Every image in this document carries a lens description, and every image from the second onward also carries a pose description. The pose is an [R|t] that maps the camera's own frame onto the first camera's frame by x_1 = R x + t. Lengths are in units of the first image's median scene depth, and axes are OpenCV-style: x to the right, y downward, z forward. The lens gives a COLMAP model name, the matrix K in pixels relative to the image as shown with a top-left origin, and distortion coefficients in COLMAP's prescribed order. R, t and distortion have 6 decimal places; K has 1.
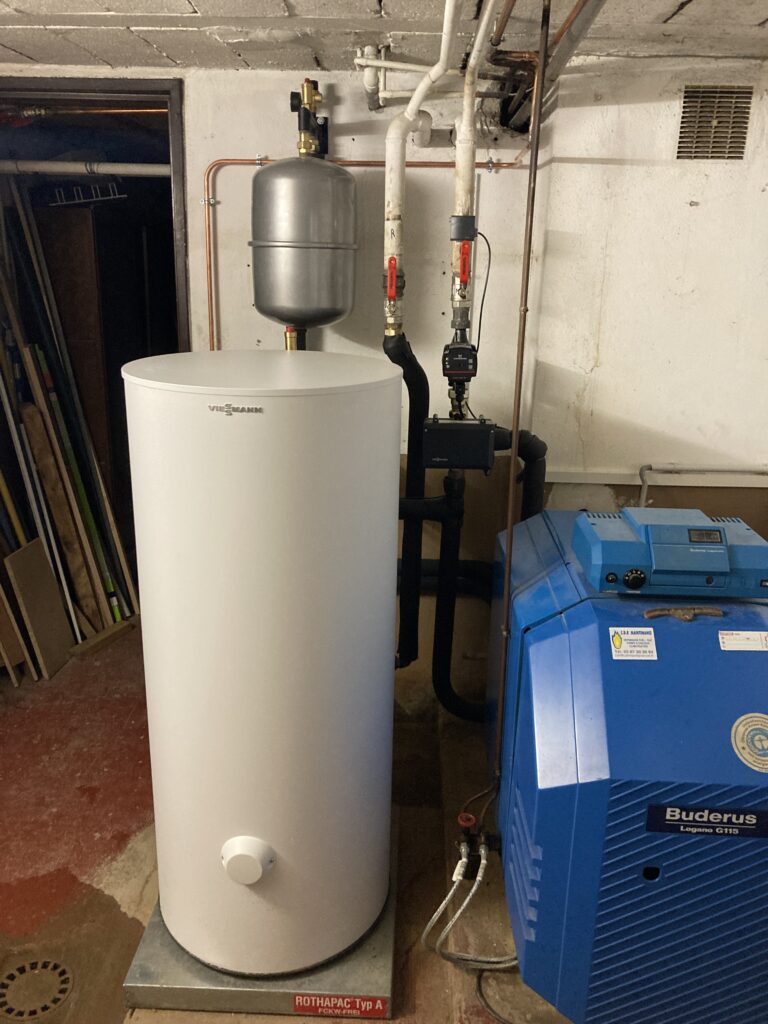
lens RADIAL K [[842.0, 0, 401.3], [0, 842.0, 504.5], [0, 0, 1]] dist [-0.013147, 0.069430]
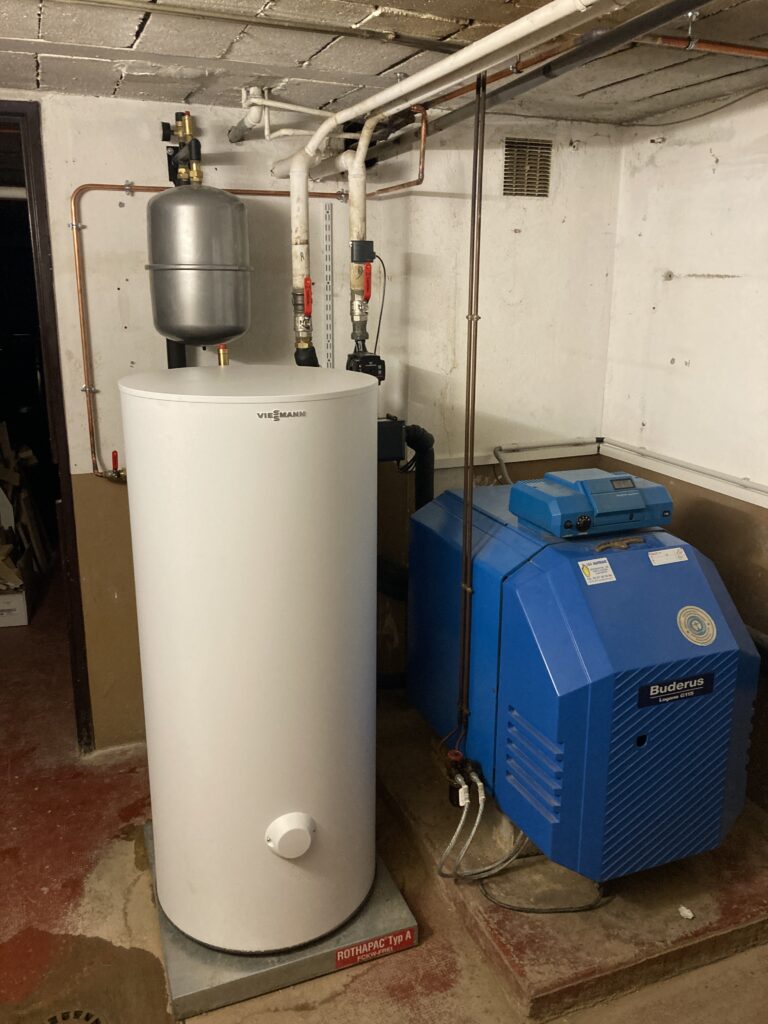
lens RADIAL K [[841.9, 0, 385.9], [0, 841.9, 506.9], [0, 0, 1]] dist [0.018739, -0.001800]
pose [[0.914209, -0.122022, 0.386436, -0.370976], [0.131155, 0.991358, 0.002754, 0.015988], [-0.383433, 0.048165, 0.922312, -0.050358]]
